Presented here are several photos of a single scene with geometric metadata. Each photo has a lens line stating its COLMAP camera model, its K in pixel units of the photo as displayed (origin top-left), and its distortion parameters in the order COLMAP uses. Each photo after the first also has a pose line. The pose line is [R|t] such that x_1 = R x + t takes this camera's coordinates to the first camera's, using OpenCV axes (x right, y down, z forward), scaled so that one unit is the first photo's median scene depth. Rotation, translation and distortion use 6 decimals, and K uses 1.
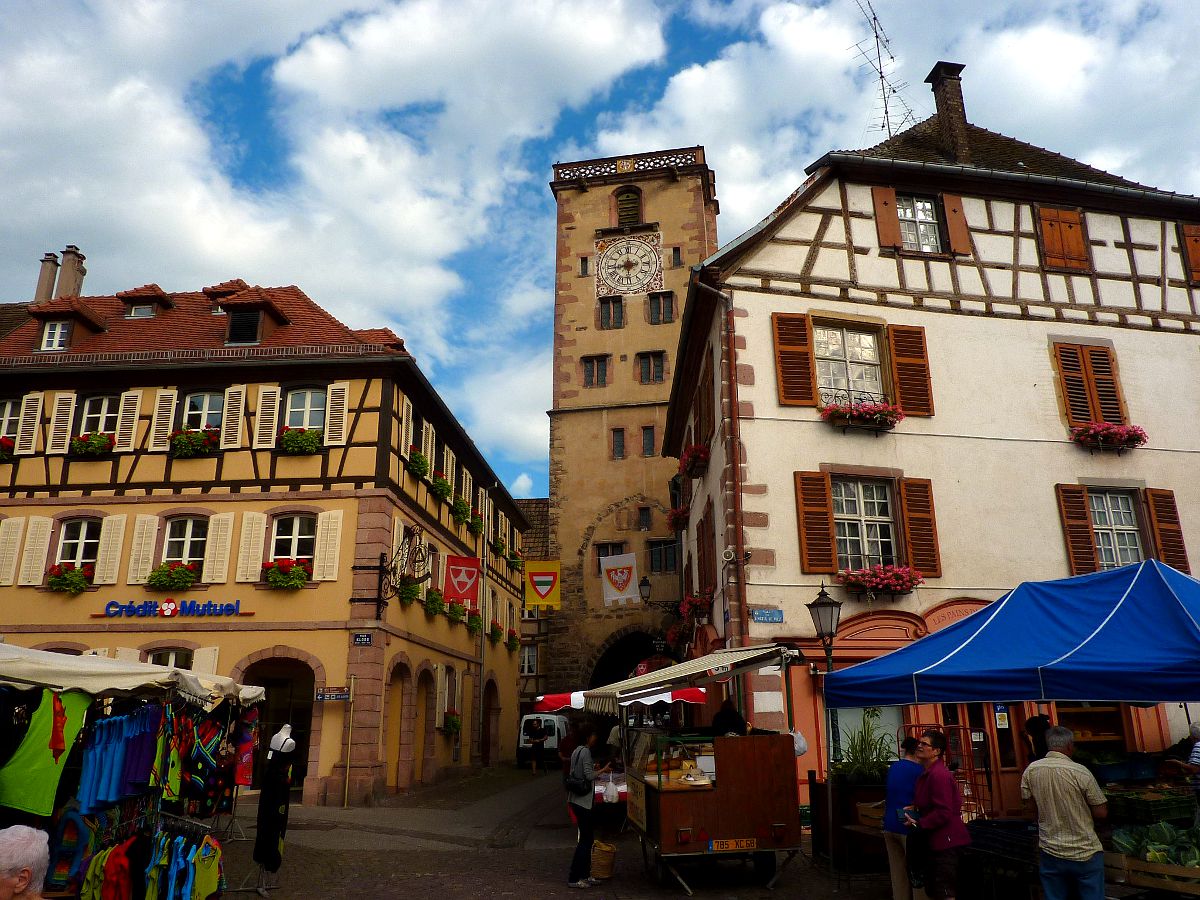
lens RADIAL K [[903.3, 0, 607.8], [0, 903.3, 458.9], [0, 0, 1]] dist [-0.042674, 0.002341]
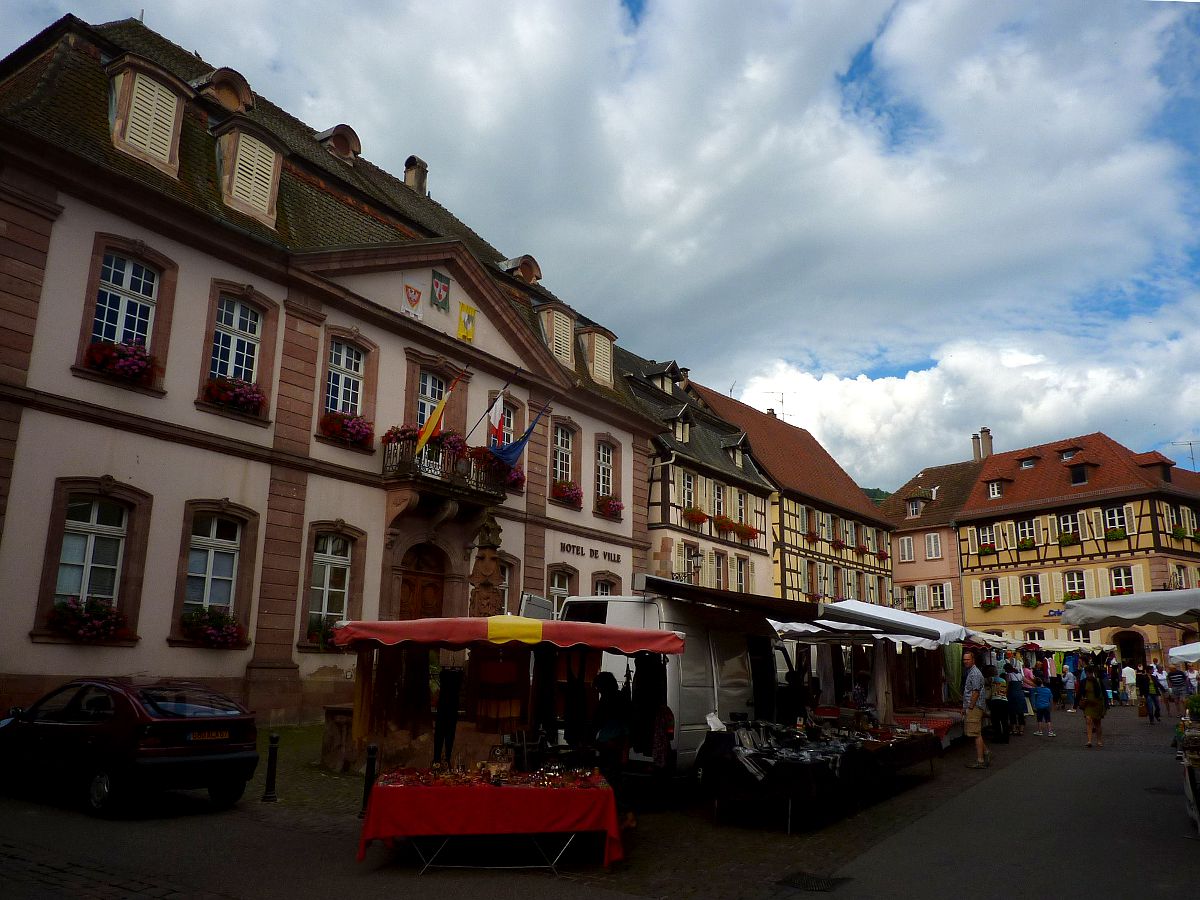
lens RADIAL K [[903.3, 0, 610.4], [0, 903.3, 446.6], [0, 0, 1]] dist [-0.042674, 0.002341]
pose [[0.597803, -0.173174, -0.782715, 0.679386], [0.223572, 0.973663, -0.044666, -0.413716], [0.769836, -0.148291, 0.620775, -1.312921]]
